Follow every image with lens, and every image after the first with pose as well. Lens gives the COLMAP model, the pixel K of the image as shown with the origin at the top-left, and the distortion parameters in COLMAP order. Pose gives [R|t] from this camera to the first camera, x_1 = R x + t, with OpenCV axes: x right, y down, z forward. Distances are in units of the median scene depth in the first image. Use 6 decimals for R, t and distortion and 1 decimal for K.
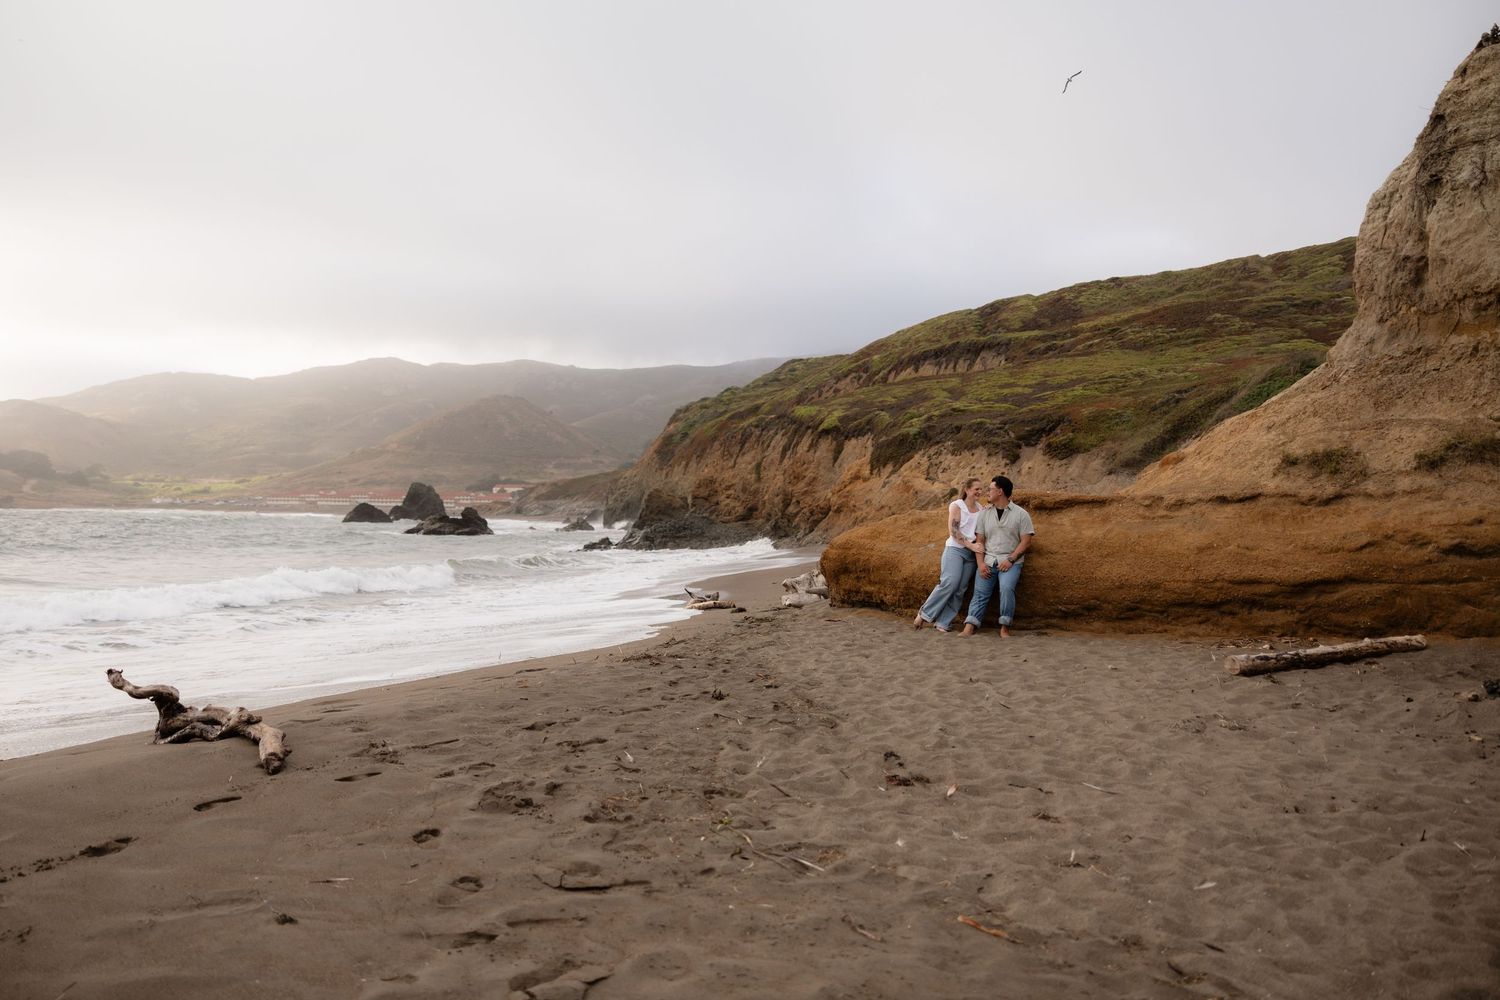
lens RADIAL K [[1200.9, 0, 749.0], [0, 1200.9, 501.0], [0, 0, 1]] dist [0.010021, 0.002580]
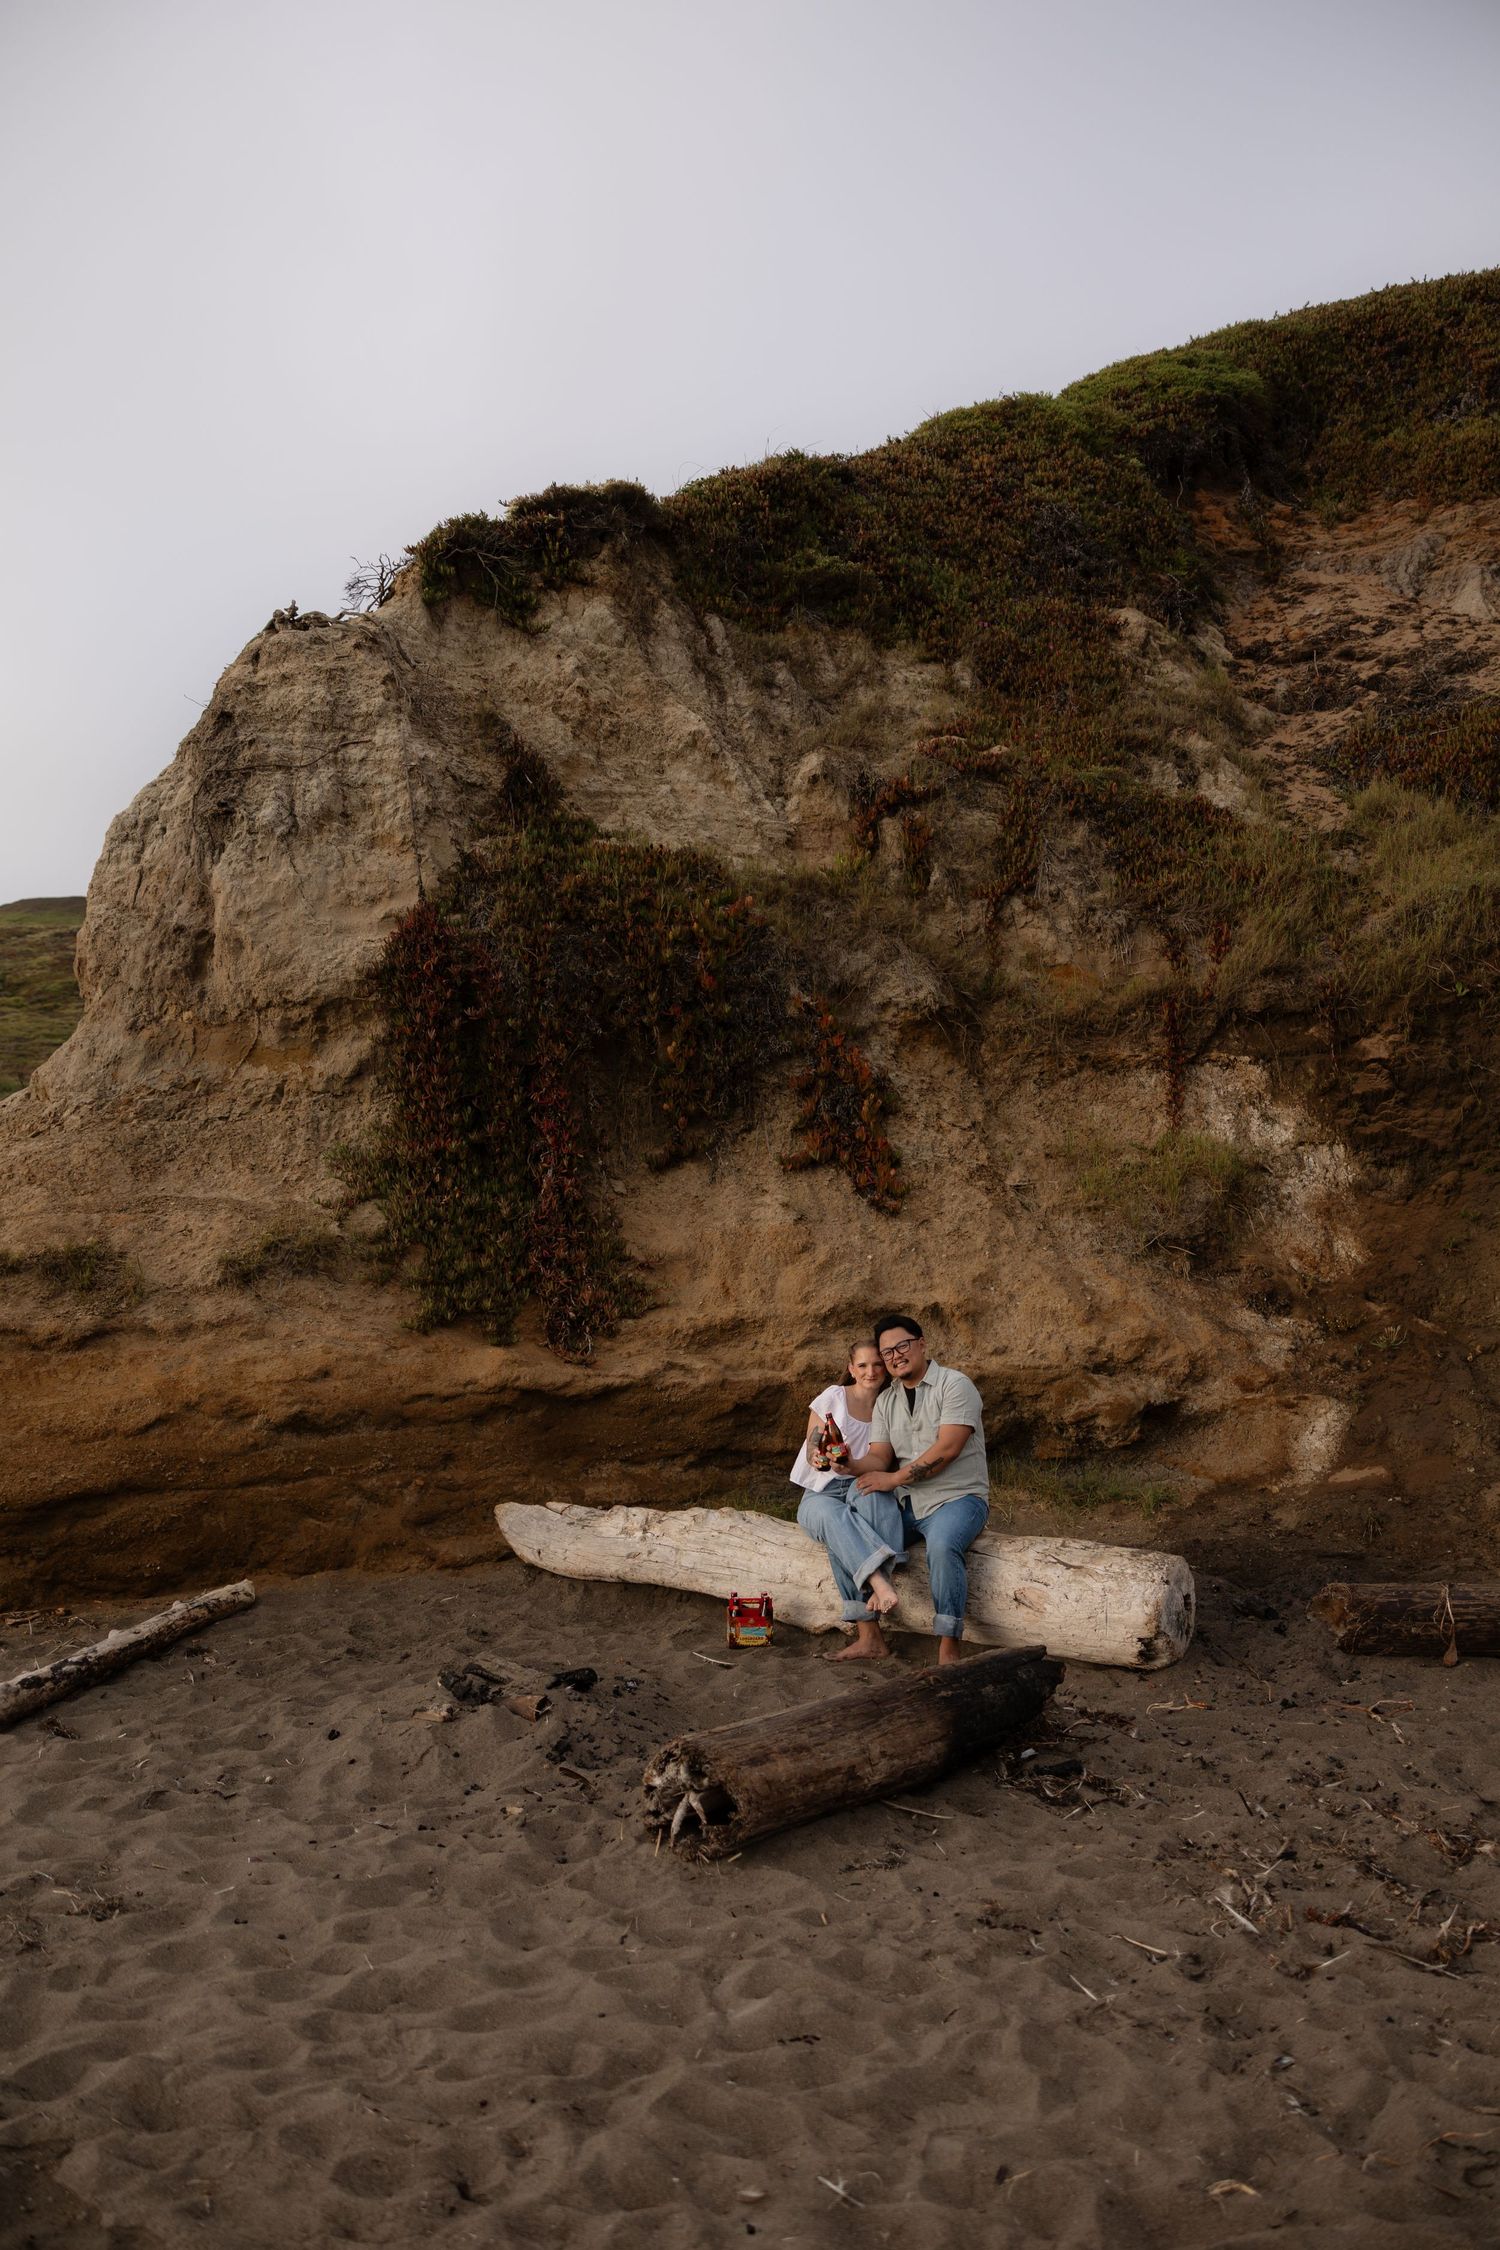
lens RADIAL K [[1801.3, 0, 749.4], [0, 1801.3, 1146.6], [0, 0, 1]] dist [0.010021, 0.002580]
pose [[0.601189, 0.069649, 0.796066, 0.008882], [0.003312, 0.995969, -0.089640, -0.012723], [-0.799100, 0.056527, 0.598535, 0.250368]]
